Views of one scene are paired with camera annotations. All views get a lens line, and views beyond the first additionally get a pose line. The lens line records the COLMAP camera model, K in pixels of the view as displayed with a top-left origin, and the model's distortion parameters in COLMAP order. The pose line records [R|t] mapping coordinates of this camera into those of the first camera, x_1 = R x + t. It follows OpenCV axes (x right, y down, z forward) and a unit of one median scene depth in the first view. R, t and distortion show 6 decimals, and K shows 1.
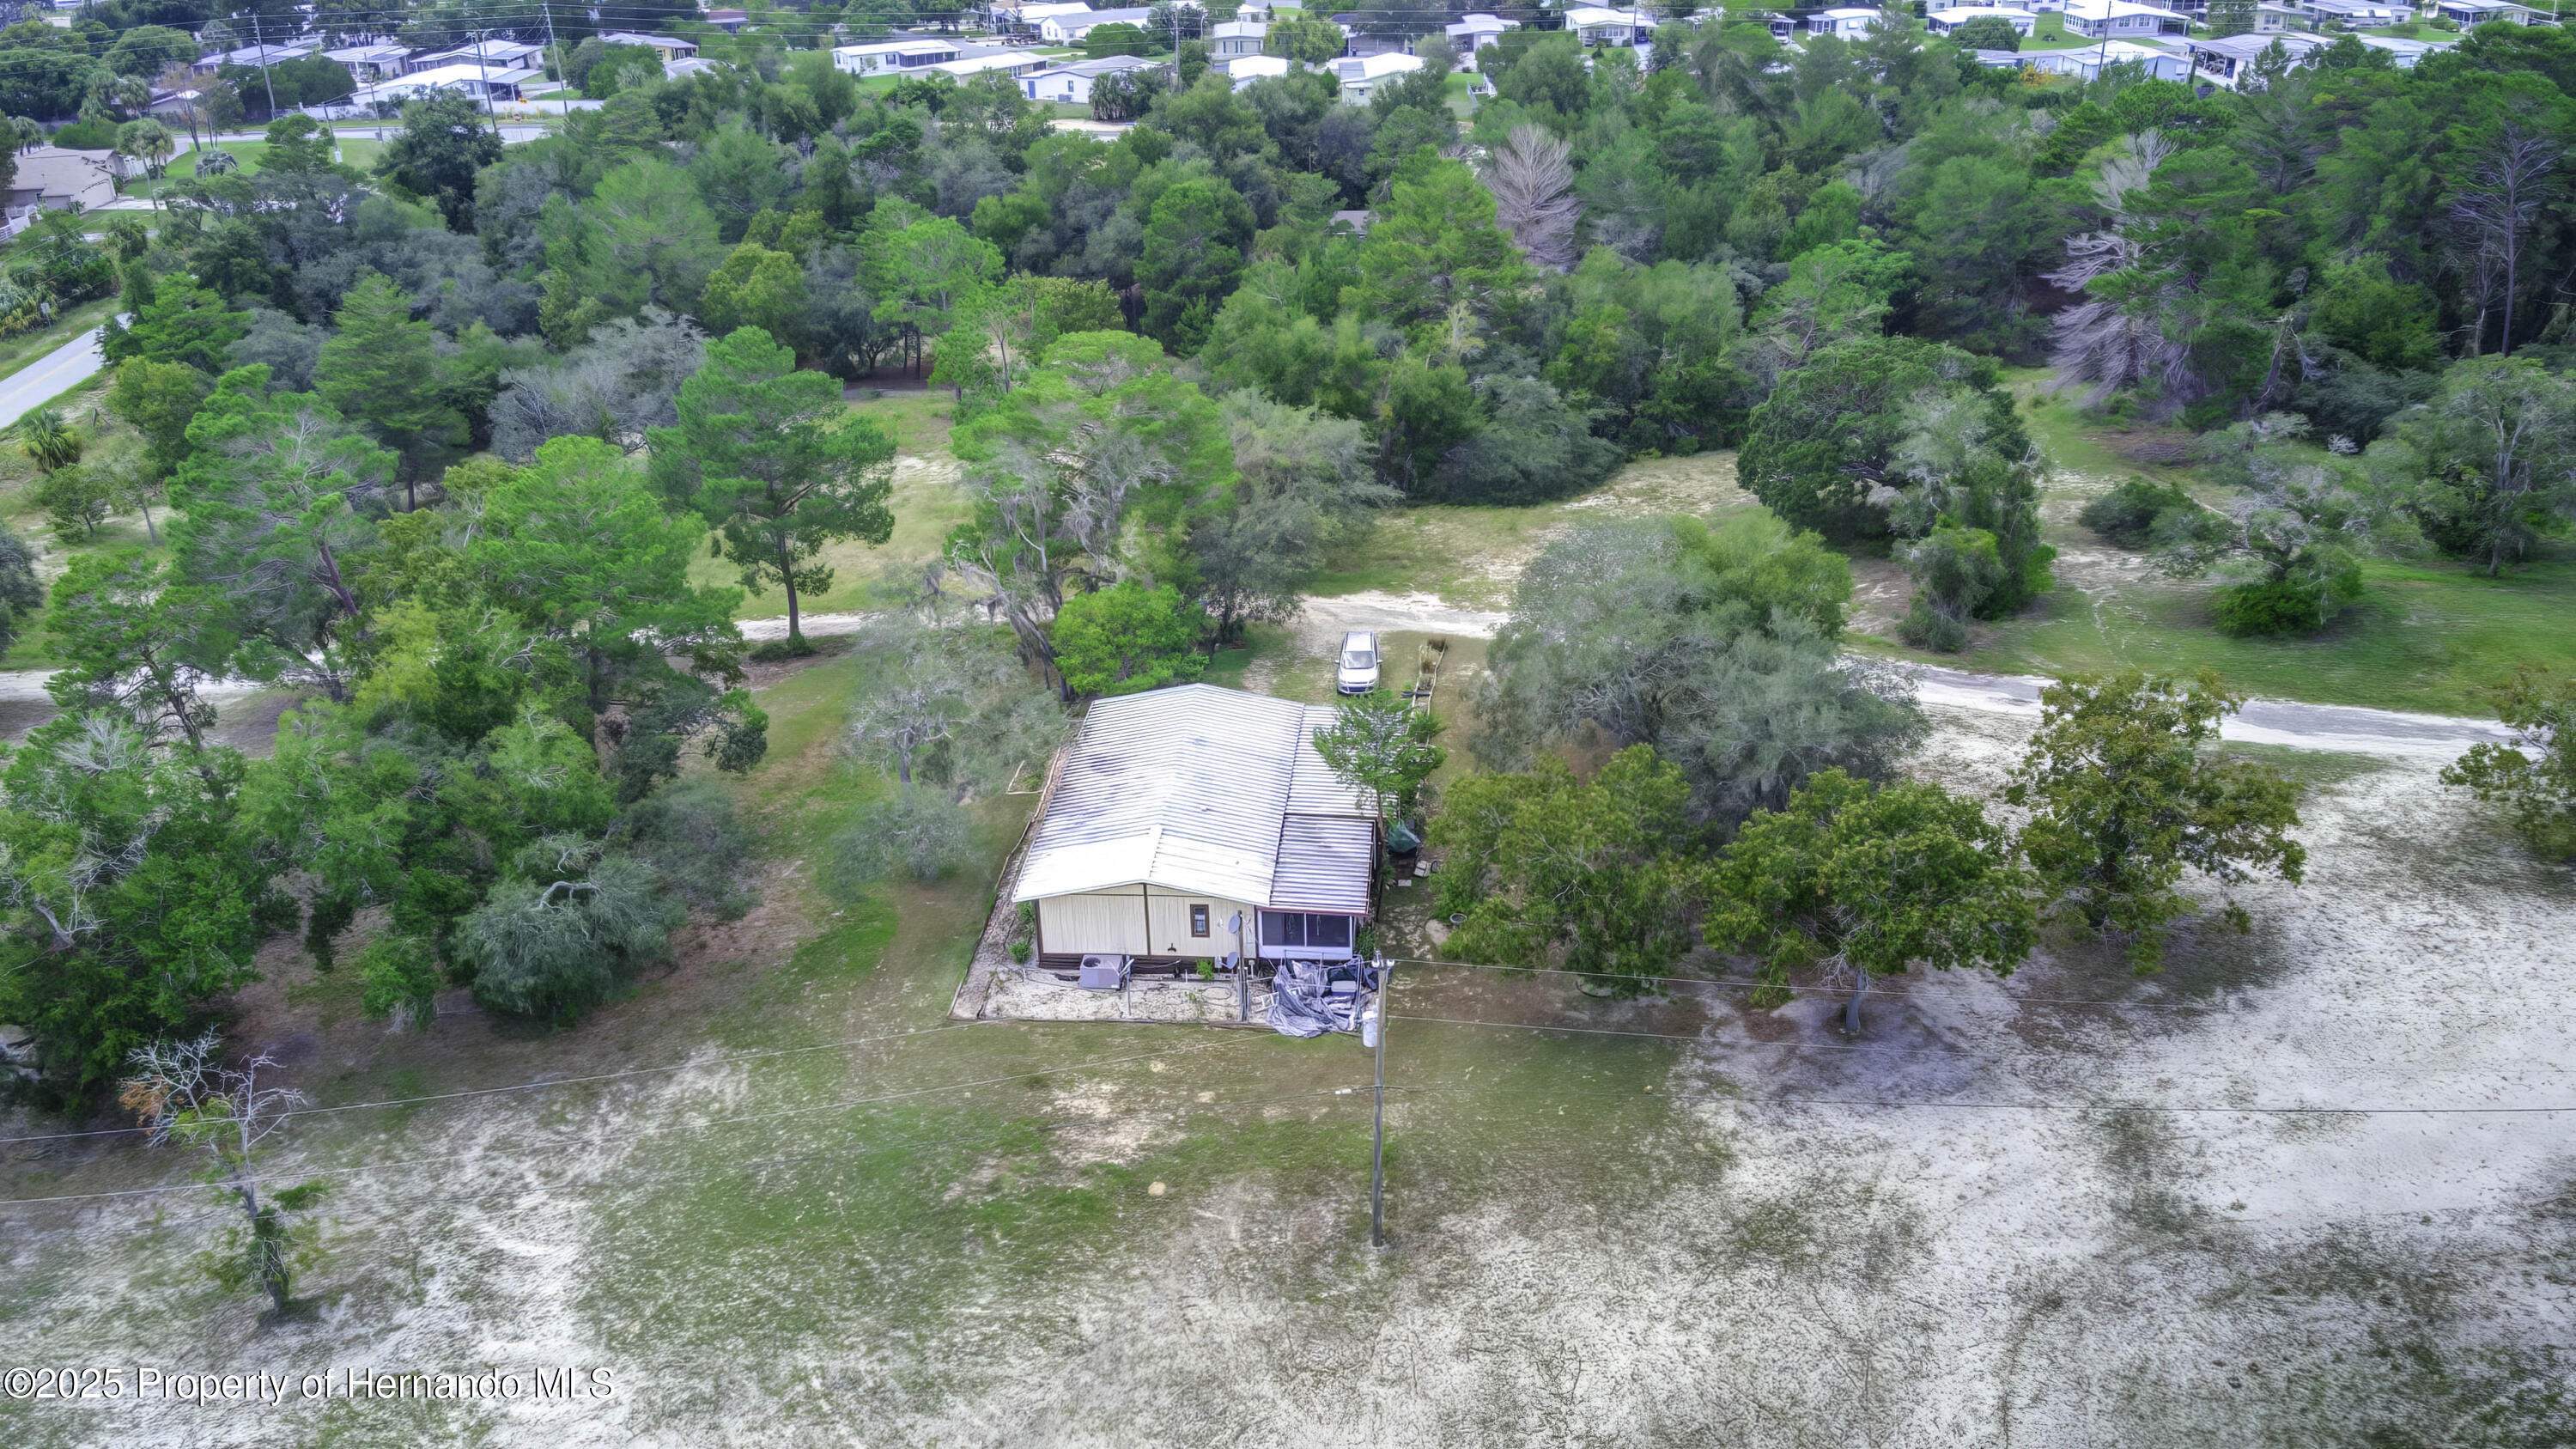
lens RADIAL K [[1860.4, 0, 1288.0], [0, 1860.4, 724.5], [0, 0, 1]] dist [0.131736, -0.221911]
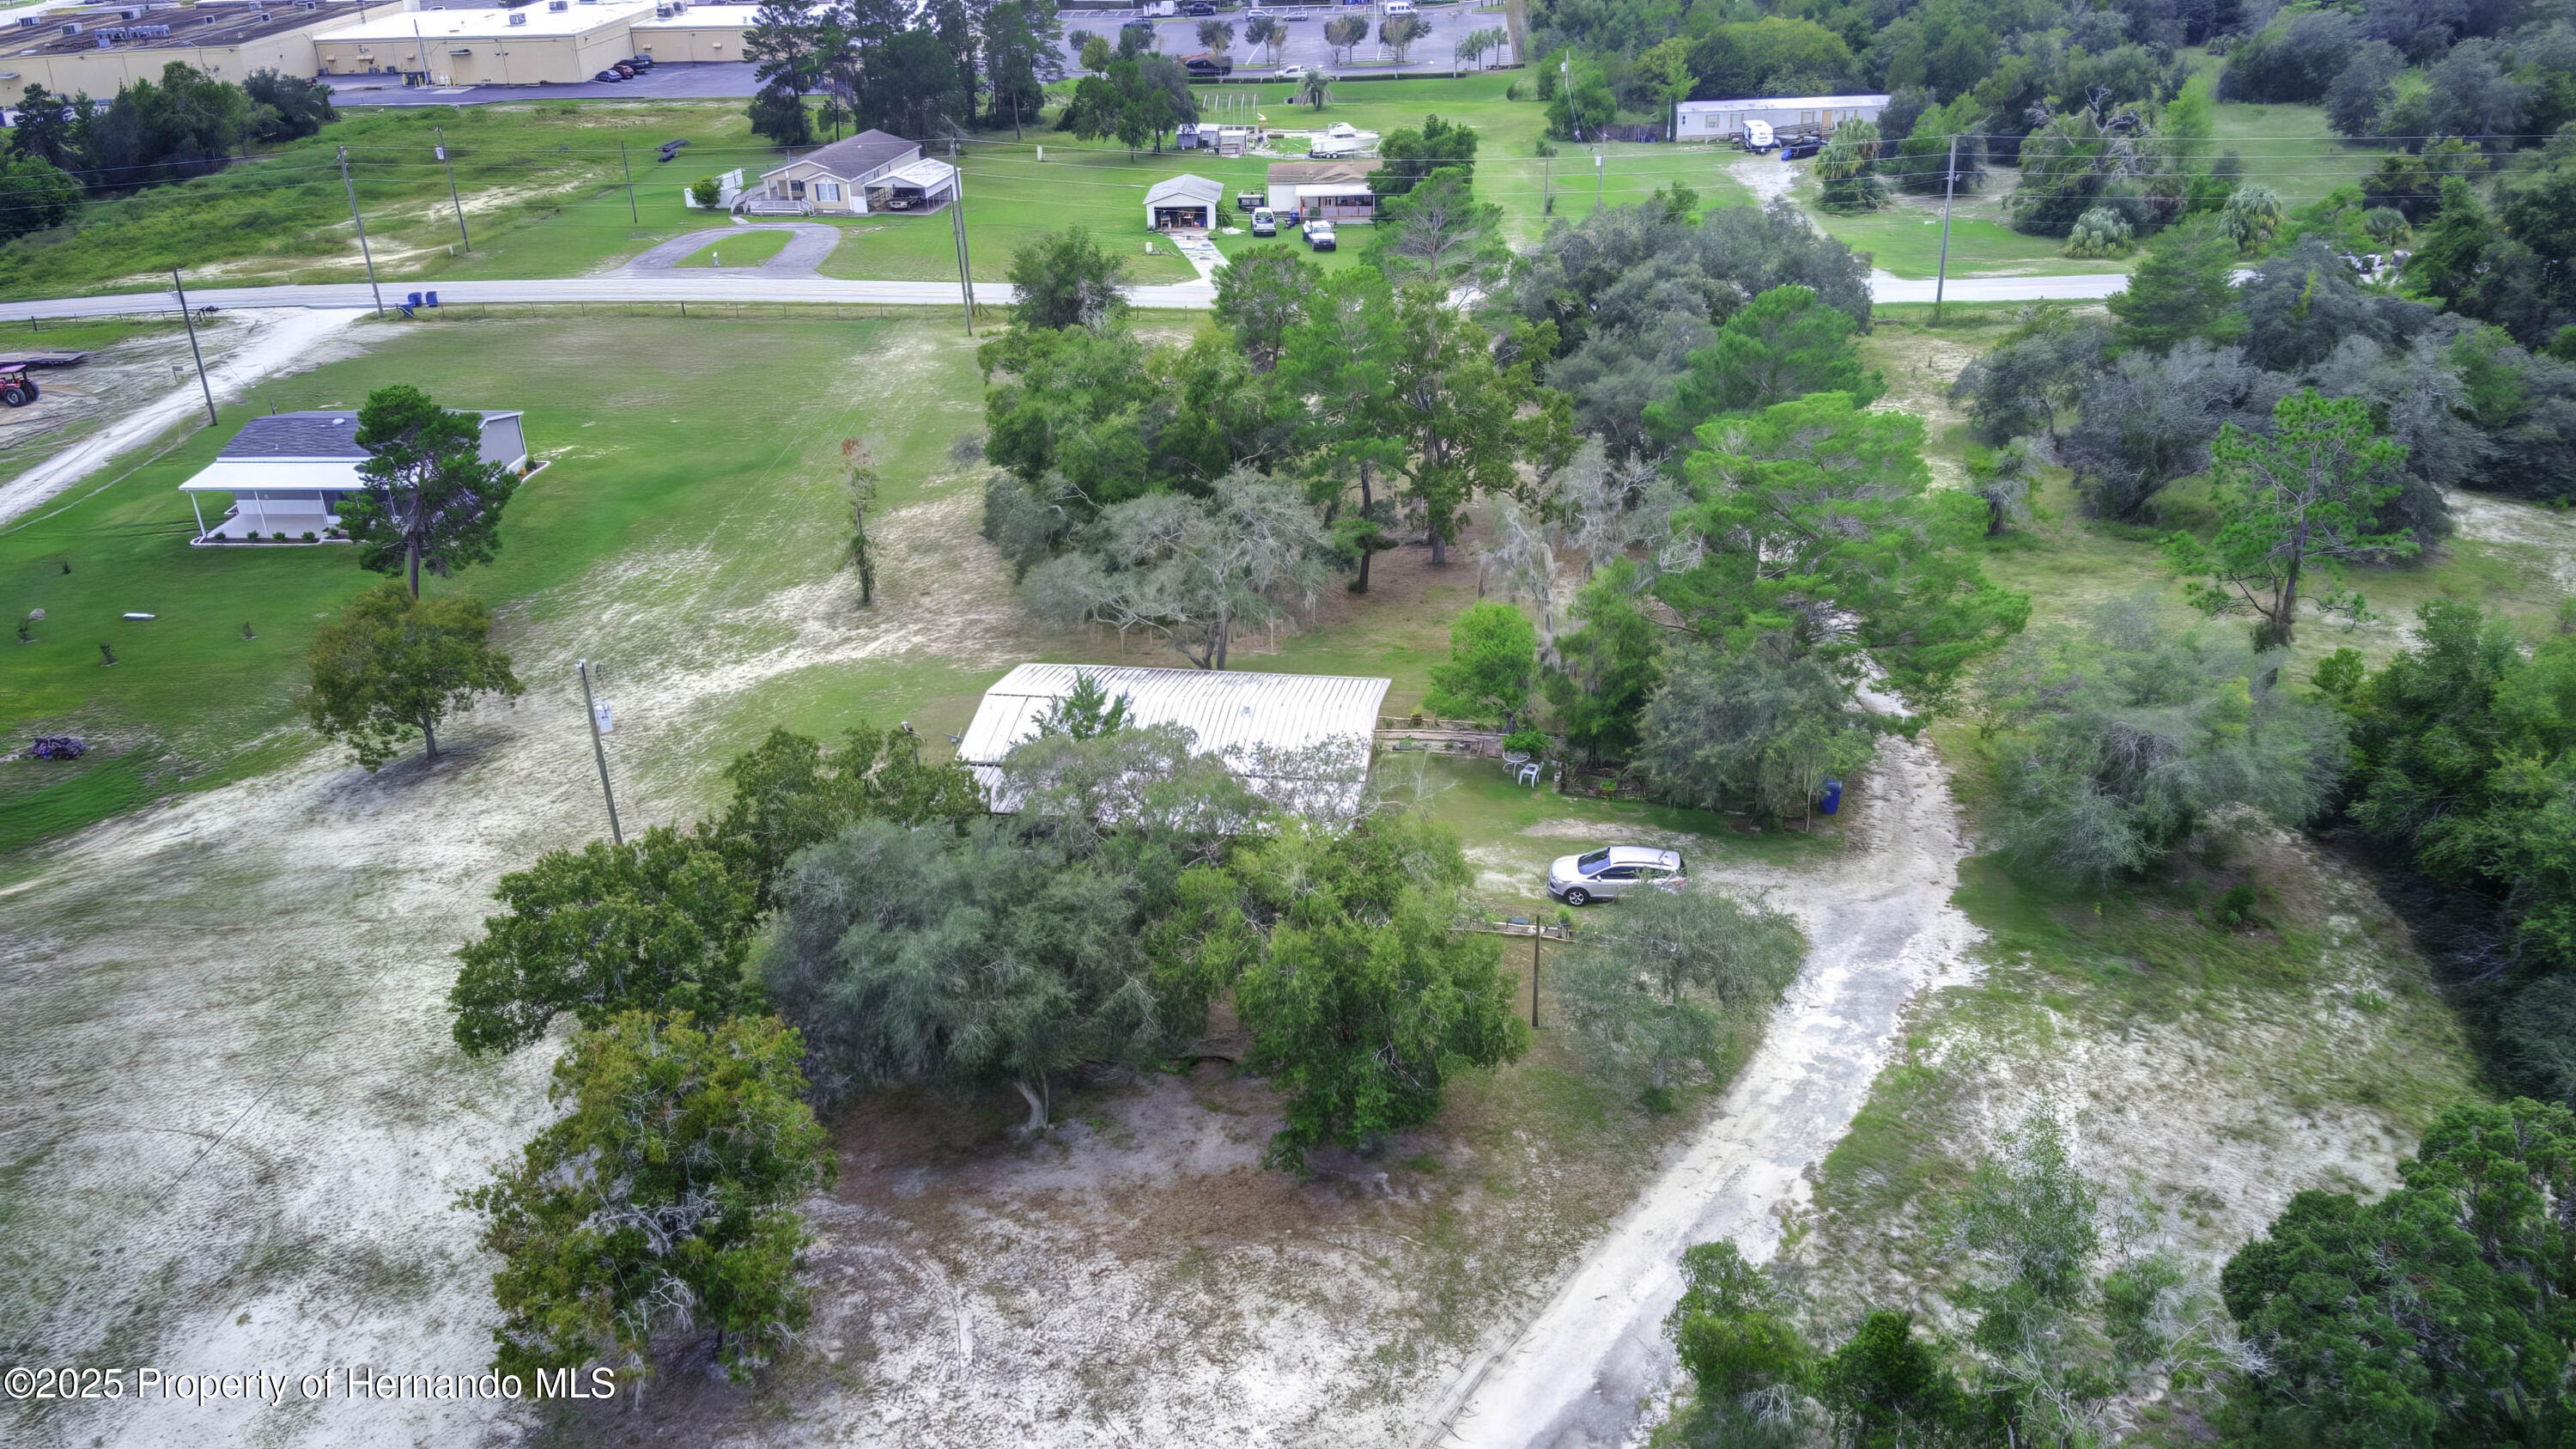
lens RADIAL K [[1906.3, 0, 1288.0], [0, 1906.3, 724.5], [0, 0, 1]] dist [0.141469, -0.241950]
pose [[-0.079276, 0.464872, -0.881822, 1.091153], [-0.411725, 0.790359, 0.453669, -0.583818], [0.907853, 0.399033, 0.128743, 1.144266]]
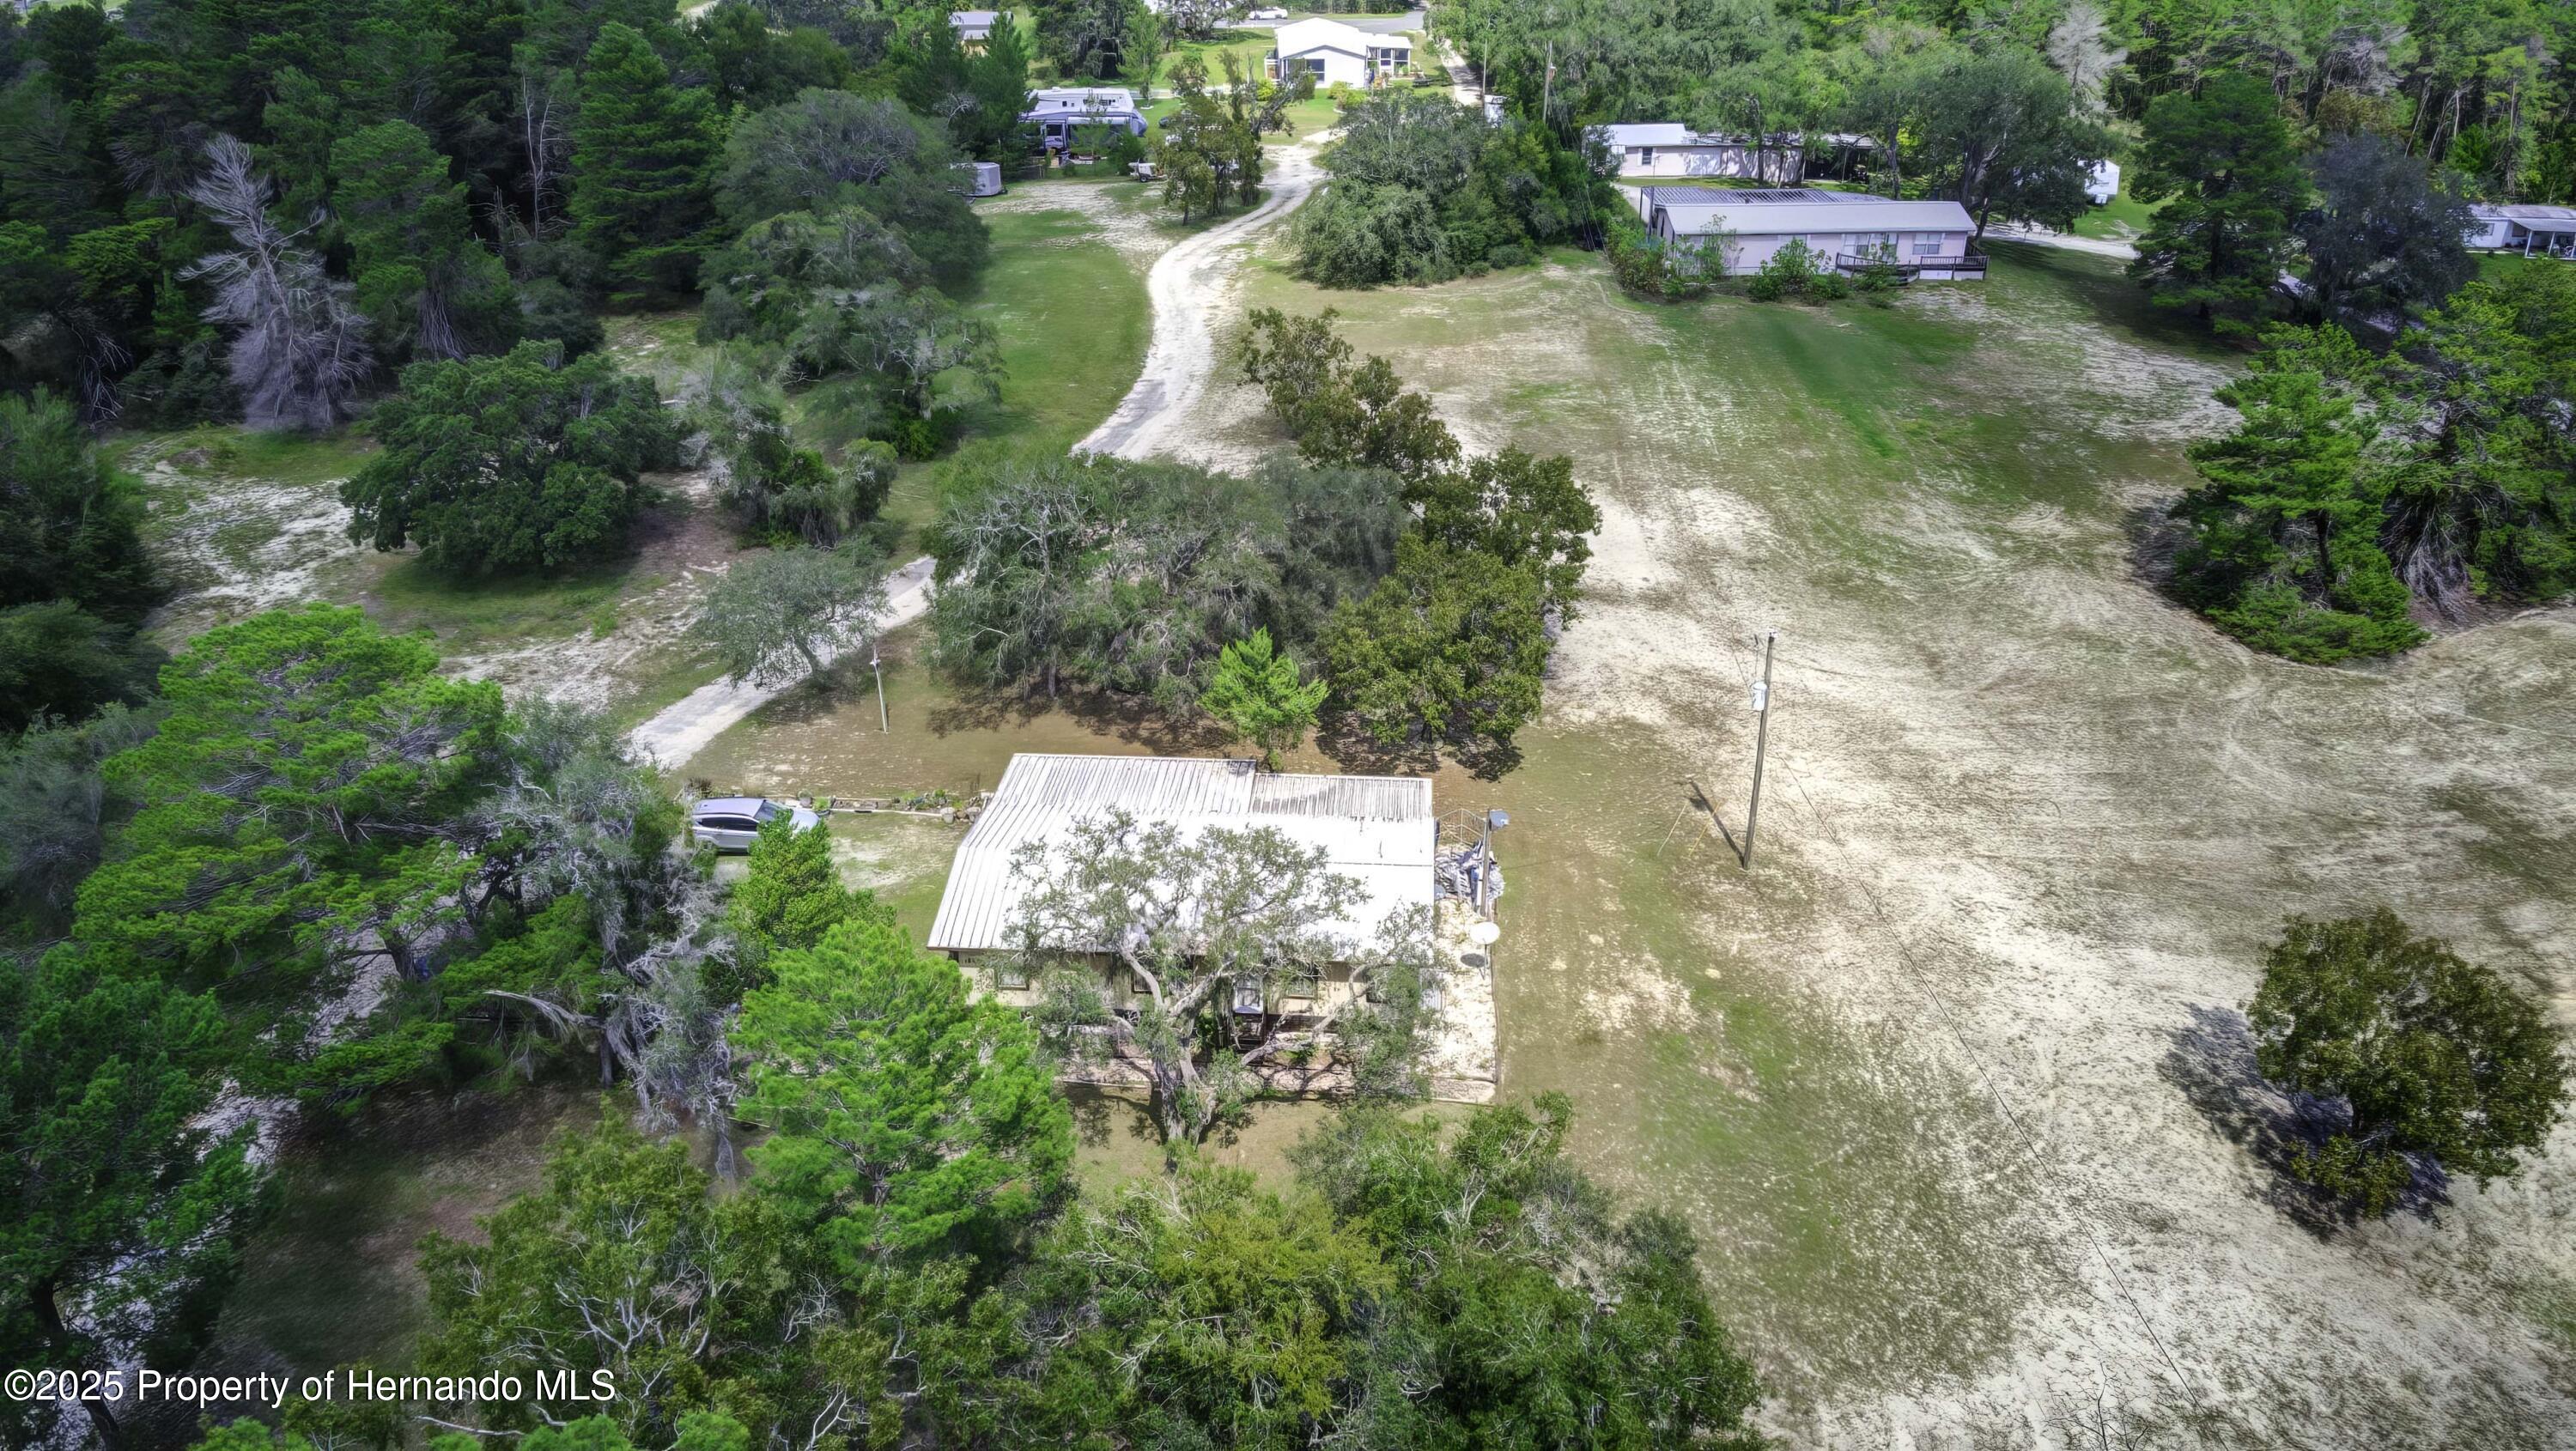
lens RADIAL K [[1860.1, 0, 1288.0], [0, 1860.1, 725.5], [0, 0, 1]] dist [0.131736, -0.221911]
pose [[-0.011983, -0.438971, 0.898421, -1.009202], [0.446588, 0.801547, 0.397594, -0.429846], [-0.894659, 0.405989, 0.186434, 0.960504]]
